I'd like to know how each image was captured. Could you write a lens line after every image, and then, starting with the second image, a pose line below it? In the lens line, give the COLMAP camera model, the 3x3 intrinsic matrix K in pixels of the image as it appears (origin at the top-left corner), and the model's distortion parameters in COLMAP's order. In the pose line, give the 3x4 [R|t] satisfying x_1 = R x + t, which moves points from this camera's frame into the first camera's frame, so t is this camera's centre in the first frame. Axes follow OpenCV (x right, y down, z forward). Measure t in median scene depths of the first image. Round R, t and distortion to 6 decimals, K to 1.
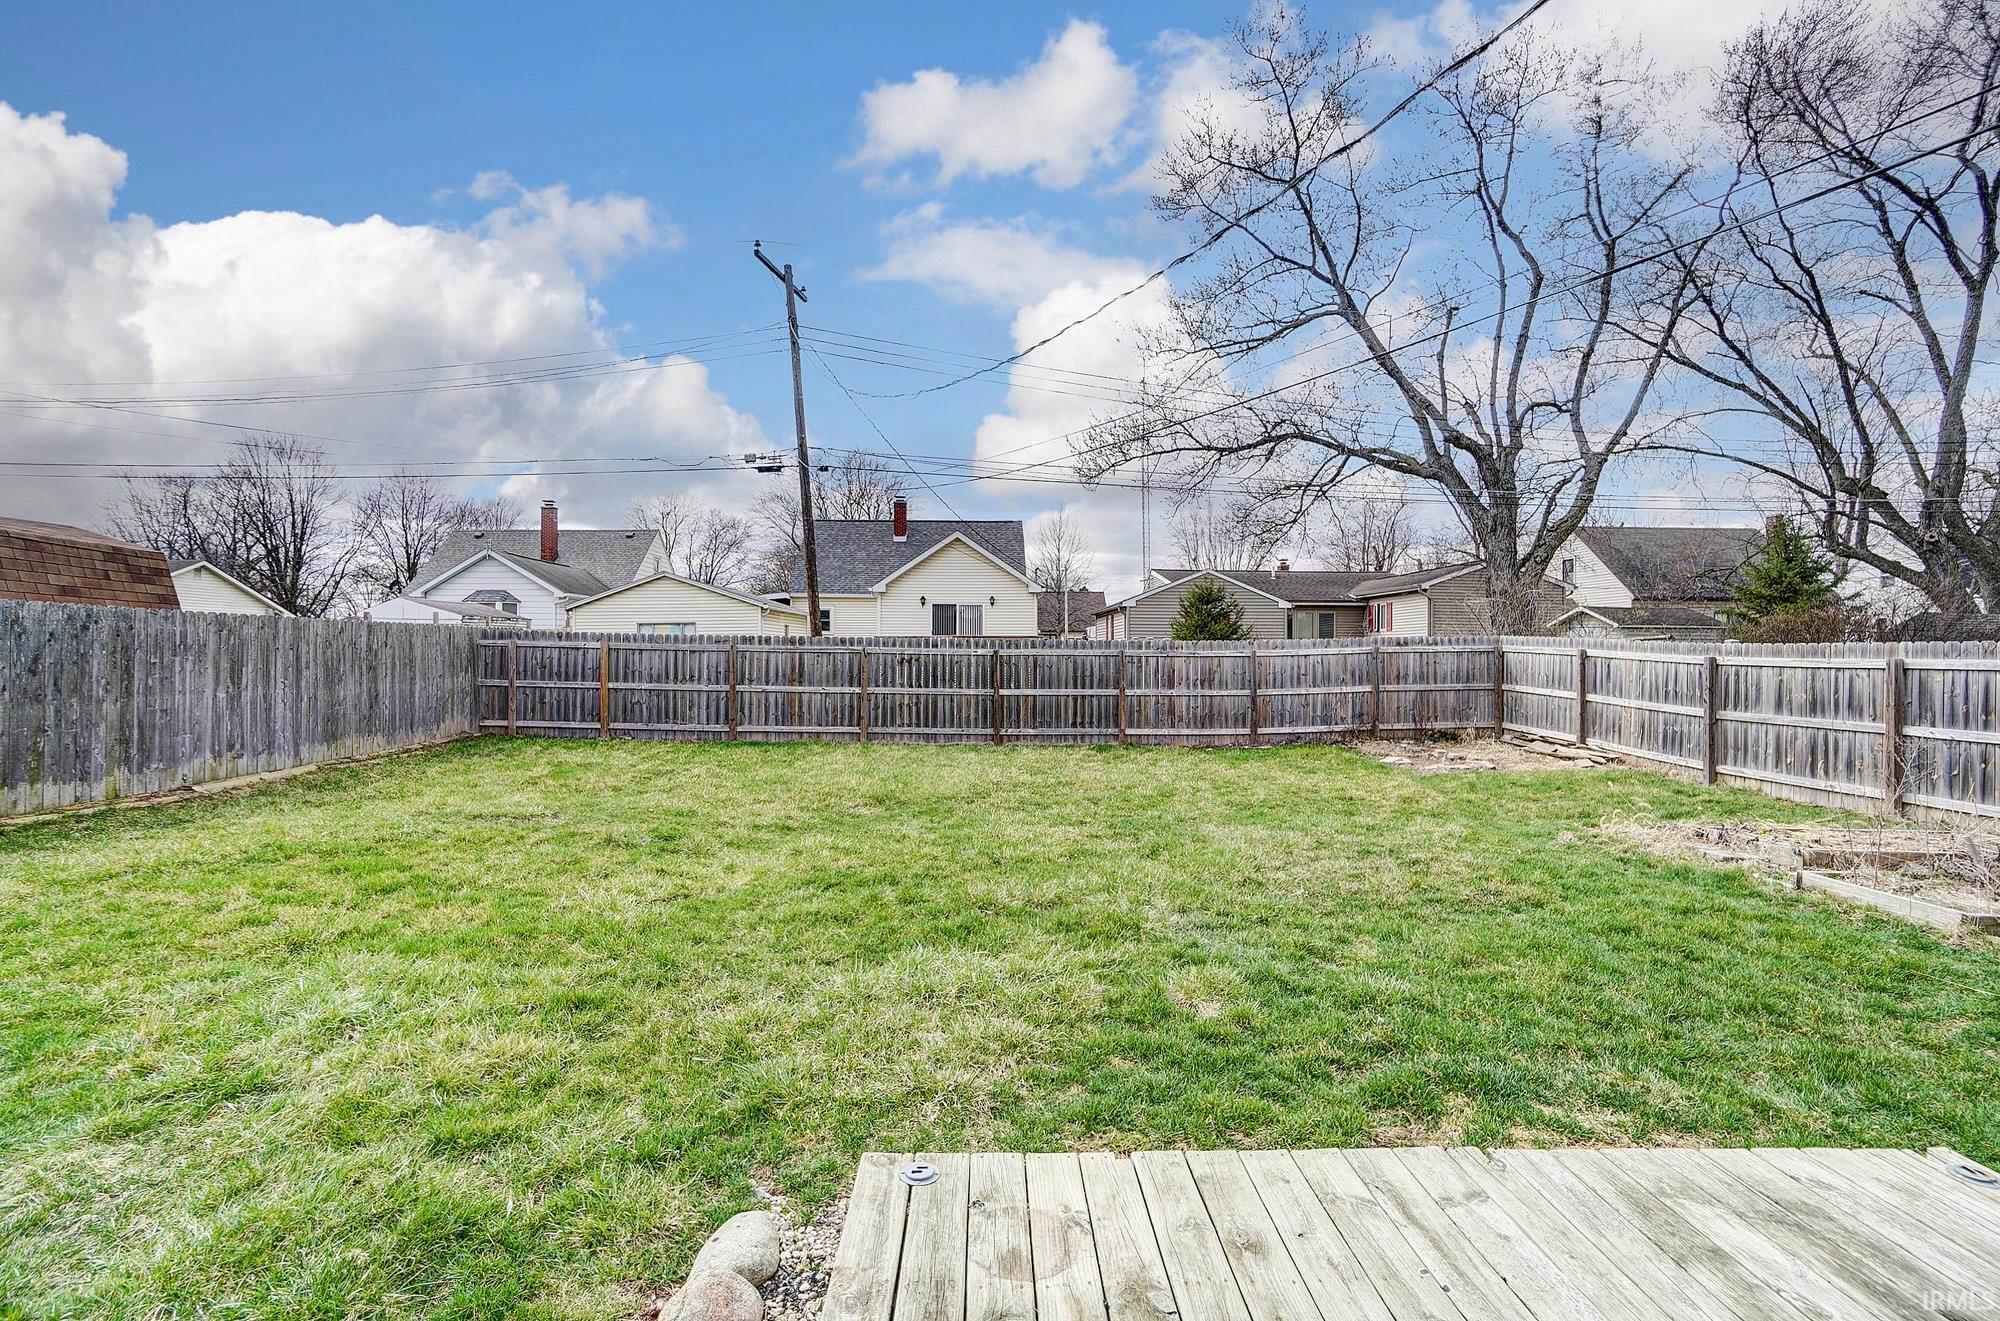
lens RADIAL K [[896.5, 0, 1005.7], [0, 896.5, 693.8], [0, 0, 1]] dist [-0.052261, 0.017015]
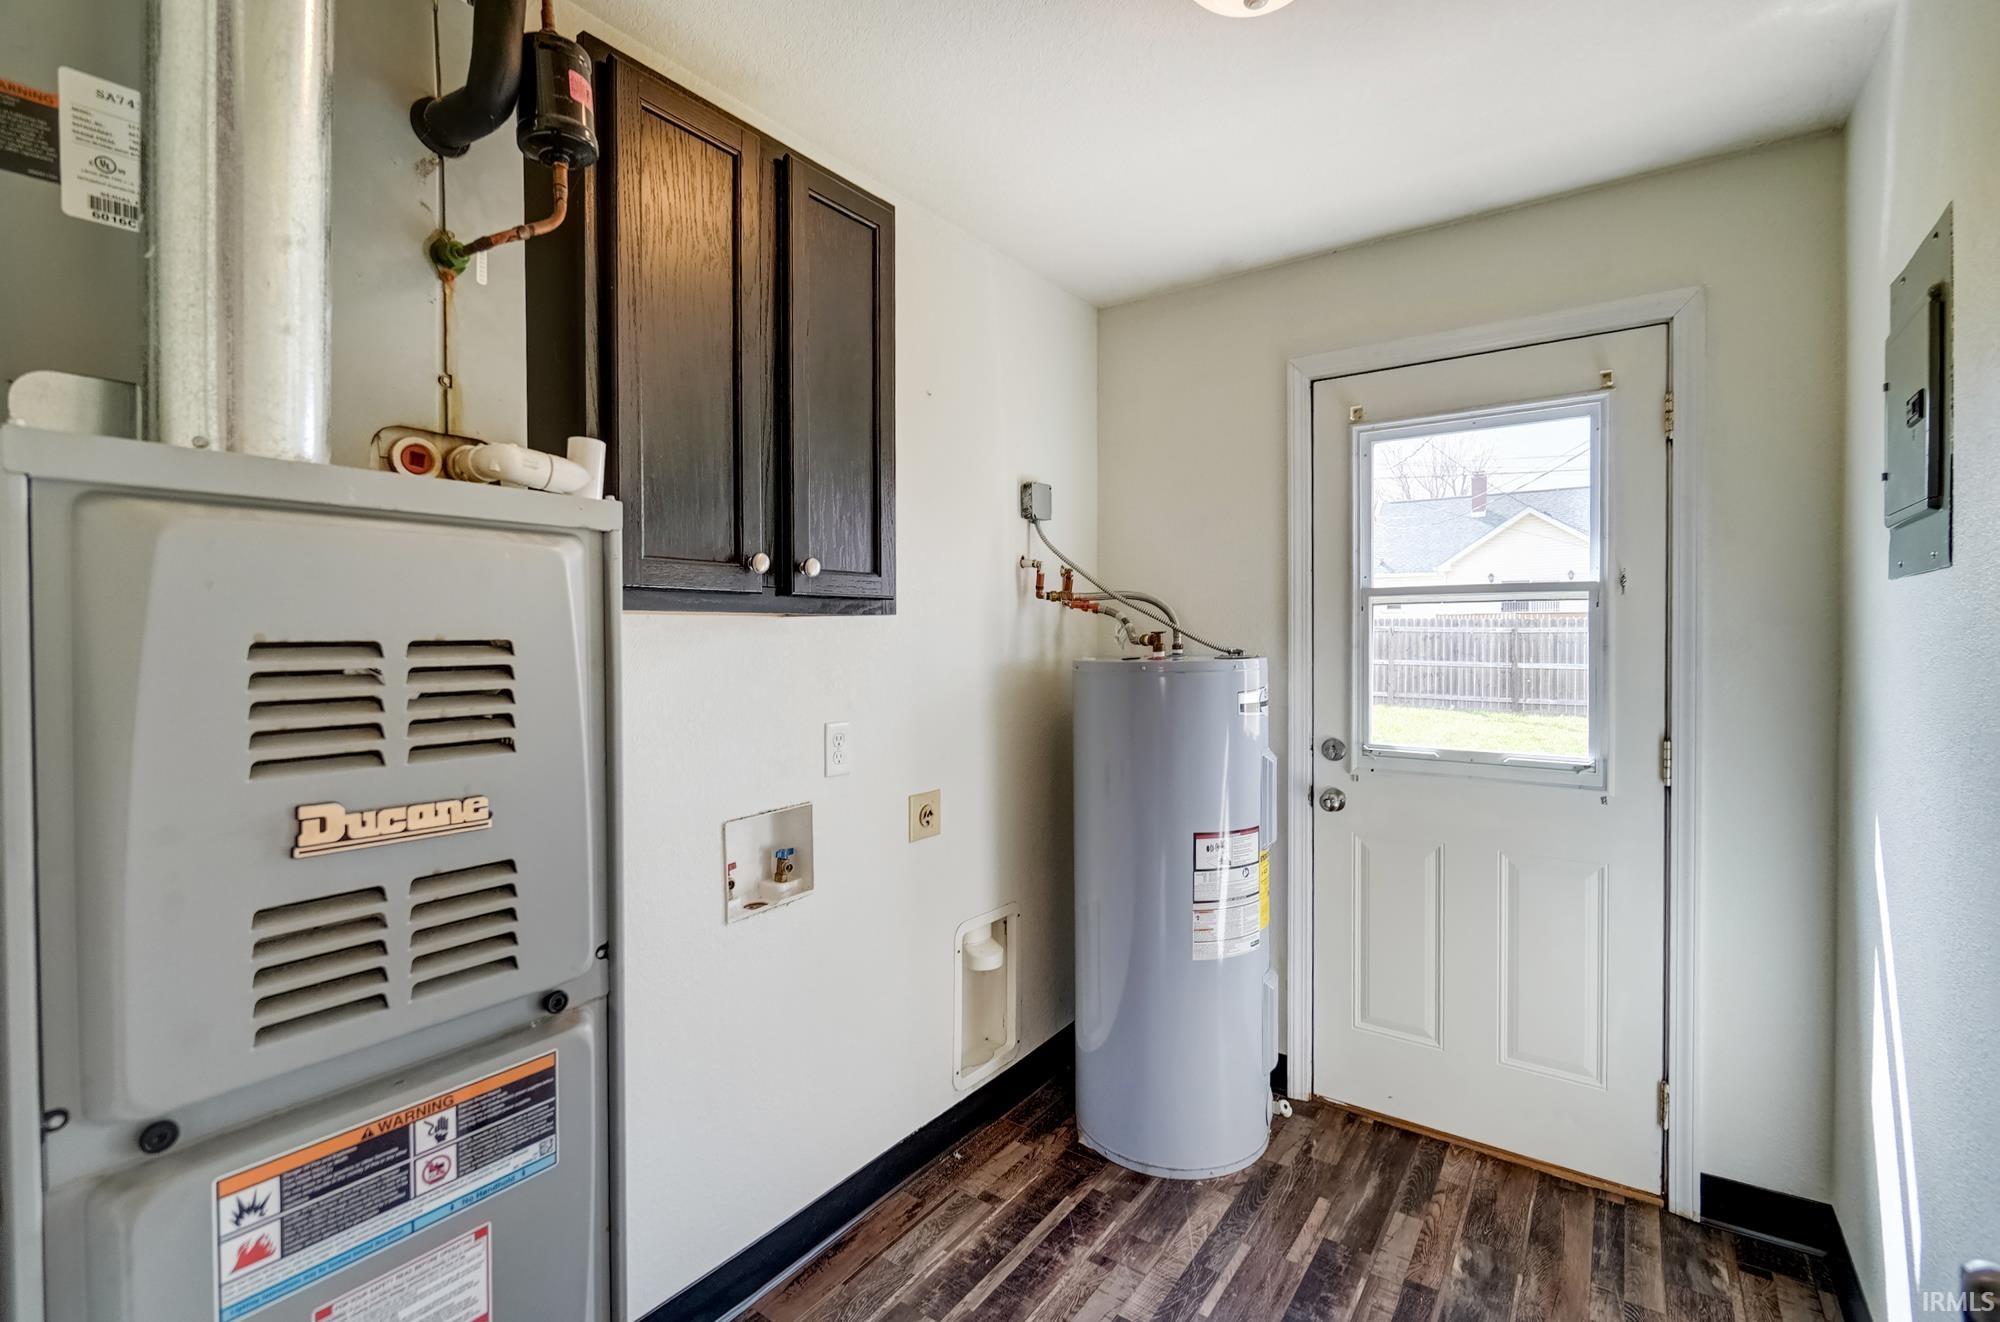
lens RADIAL K [[896.5, 0, 998.6], [0, 896.5, 657.3], [0, 0, 1]] dist [-0.052261, 0.017015]
pose [[0.804017, 0.010619, -0.594512, 0.127539], [-0.021114, 0.999720, -0.010697, 0.013539], [0.594232, 0.021153, 0.804016, -0.279954]]
